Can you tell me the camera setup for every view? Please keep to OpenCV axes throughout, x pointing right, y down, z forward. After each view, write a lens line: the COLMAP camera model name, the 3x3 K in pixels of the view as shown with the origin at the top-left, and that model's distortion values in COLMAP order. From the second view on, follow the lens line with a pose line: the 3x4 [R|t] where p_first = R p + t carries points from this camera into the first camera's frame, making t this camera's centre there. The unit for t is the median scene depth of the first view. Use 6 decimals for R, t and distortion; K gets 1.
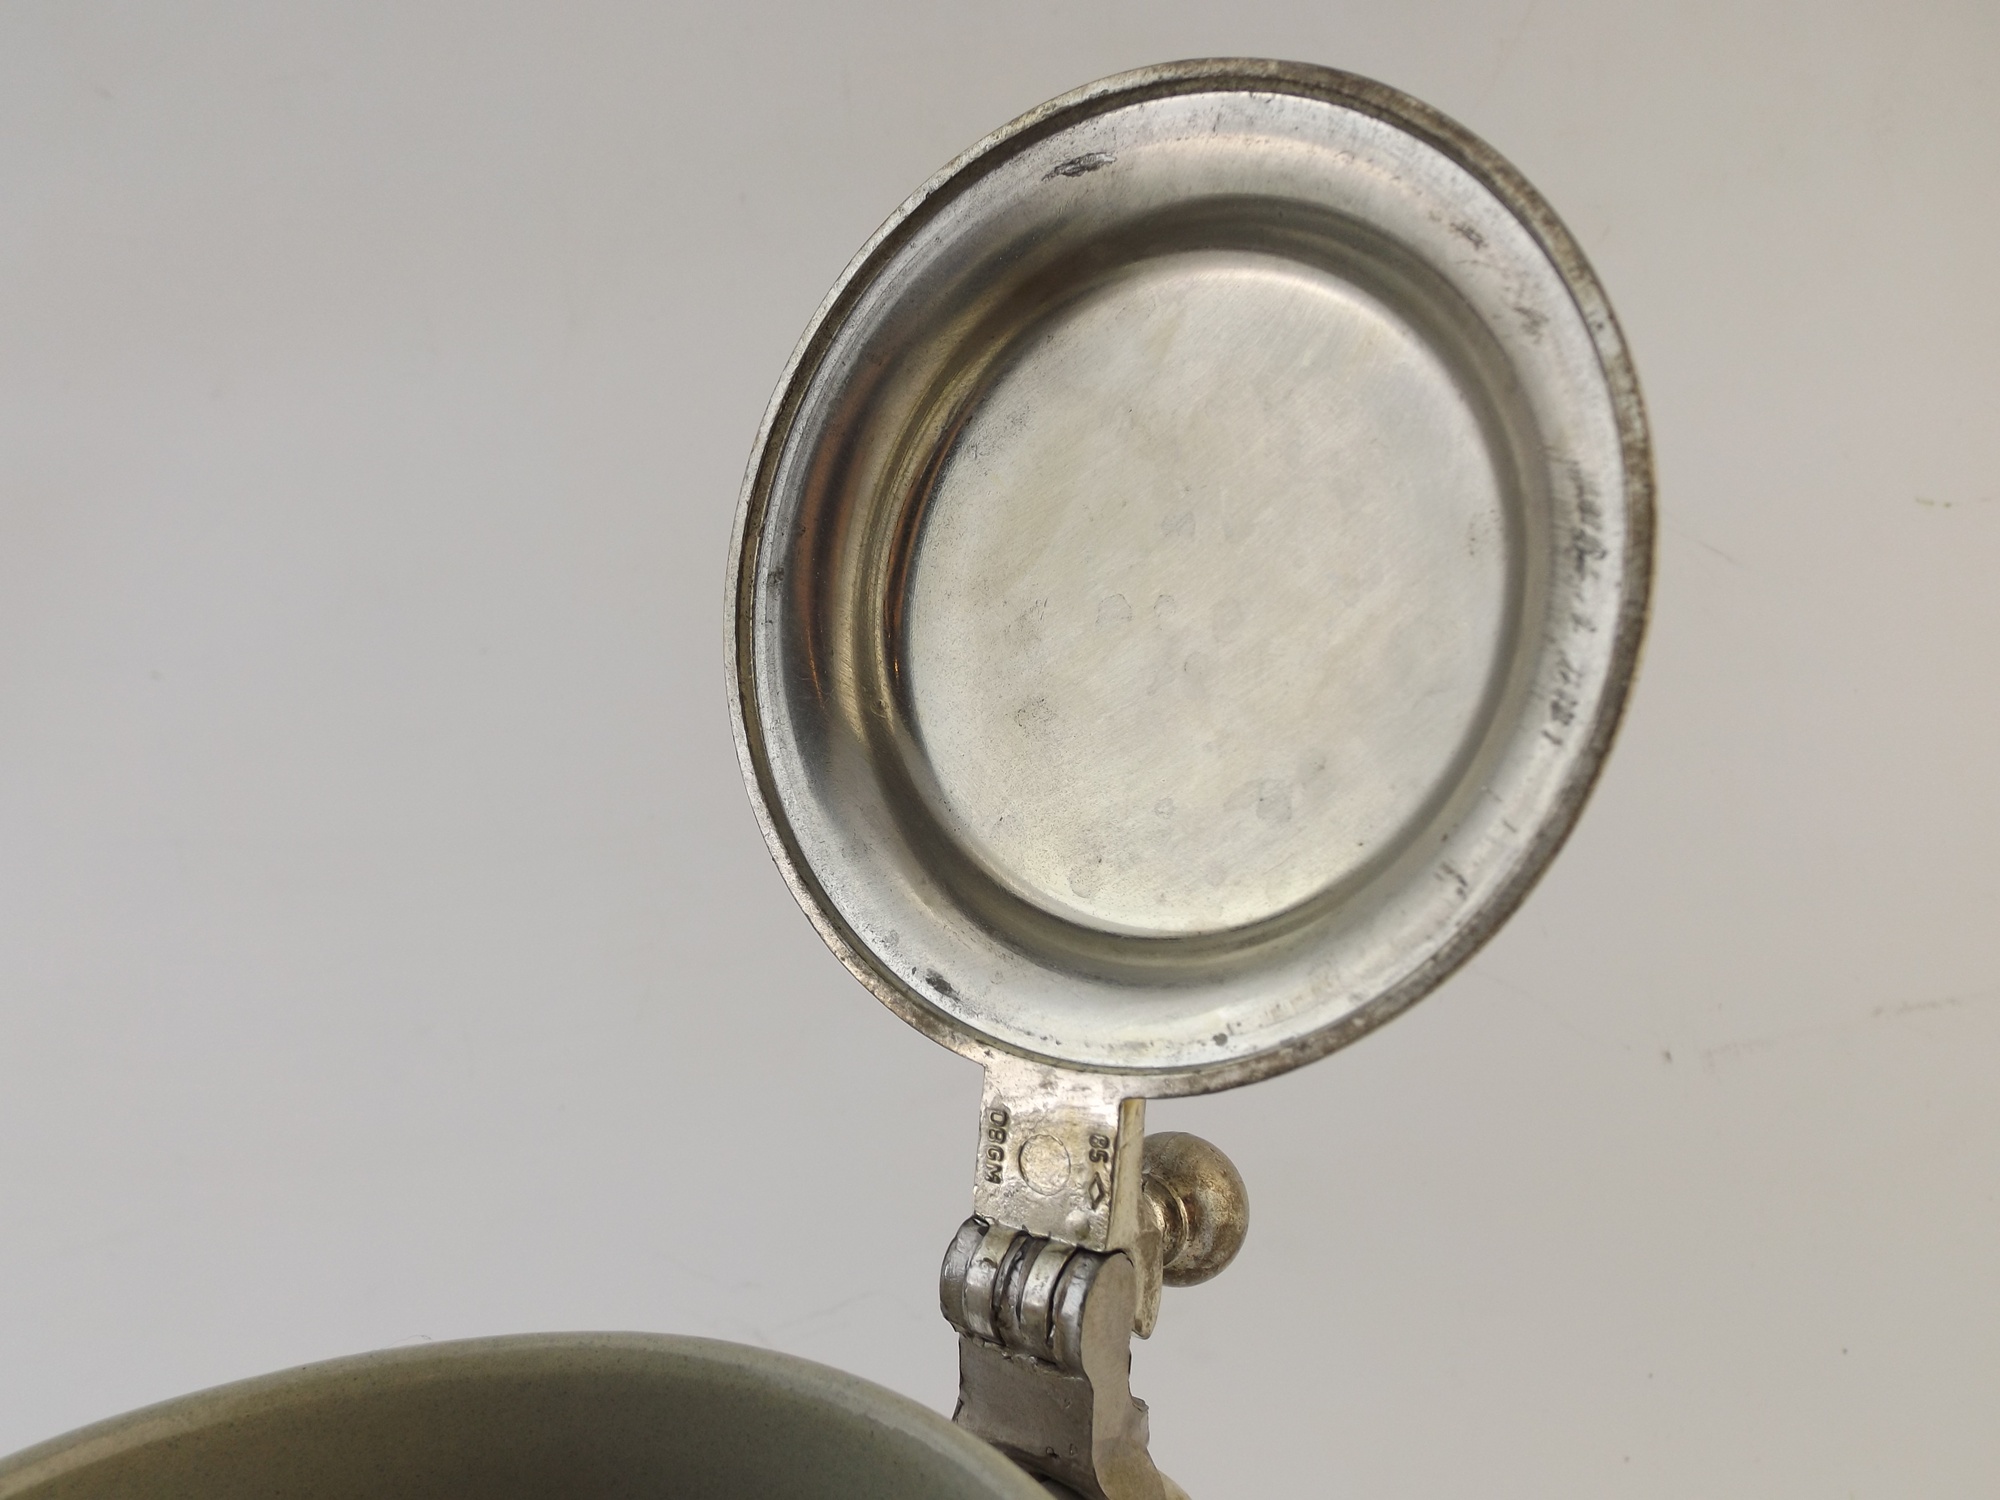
lens RADIAL K [[1434.5, 0, 1000.0], [0, 1434.5, 750.0], [0, 0, 1]] dist [0.021788, -0.035851]
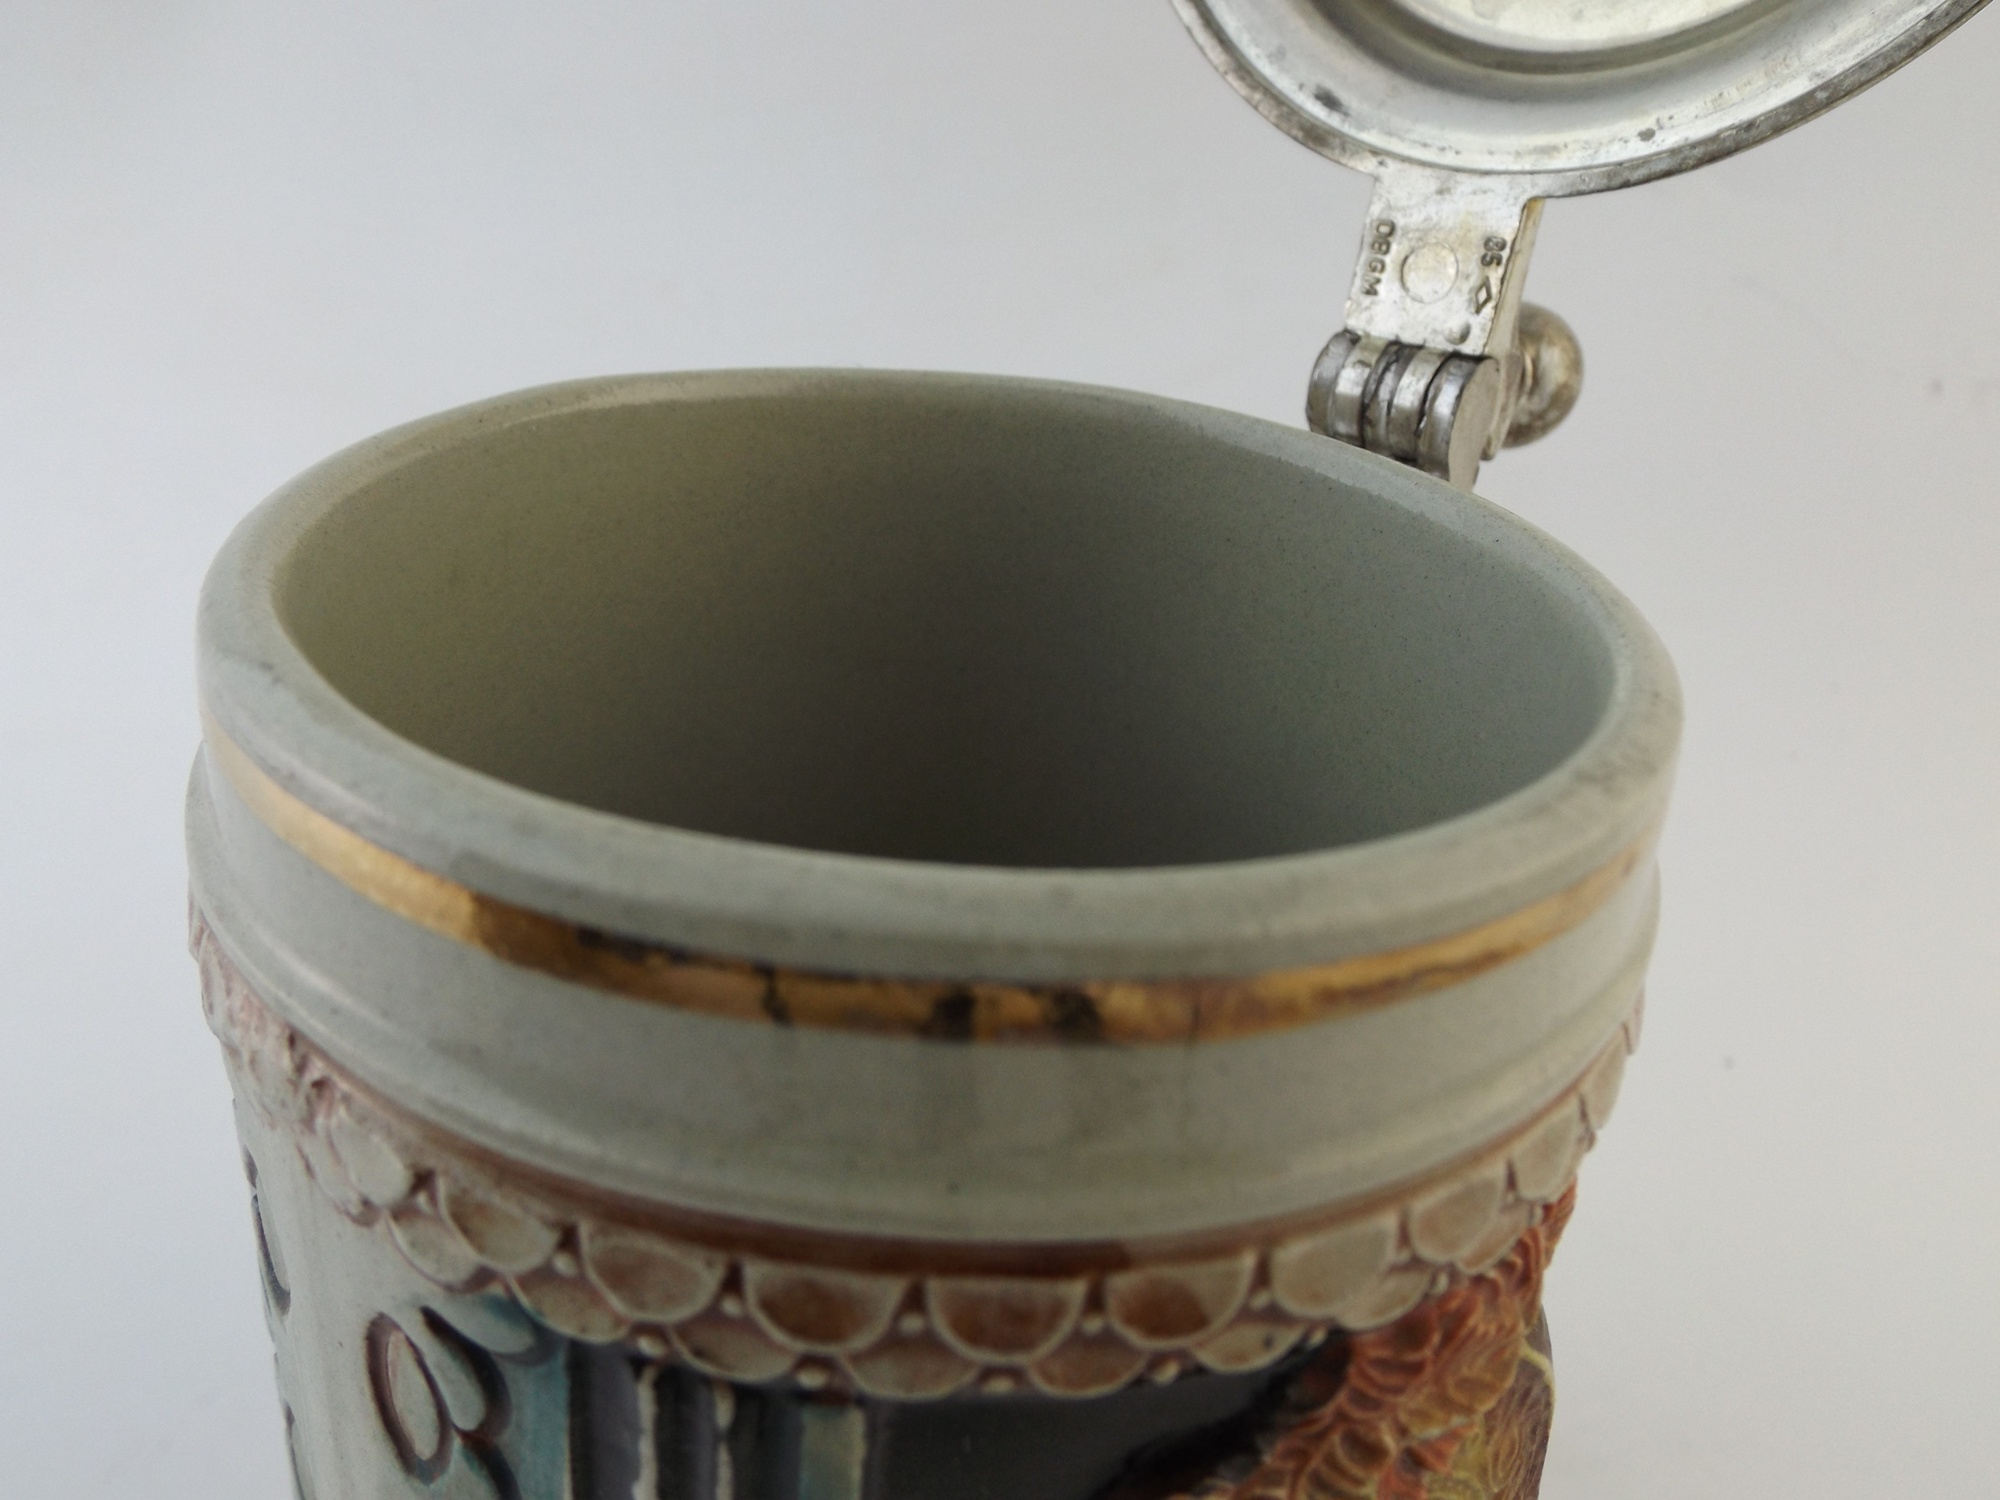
lens RADIAL K [[1434.5, 0, 1000.0], [0, 1434.5, 750.0], [0, 0, 1]] dist [0.021788, -0.035851]
pose [[0.993953, 0.086626, -0.067478, -0.174769], [-0.054211, 0.921533, 0.384498, 0.225965], [0.095491, -0.378515, 0.920656, -0.097343]]
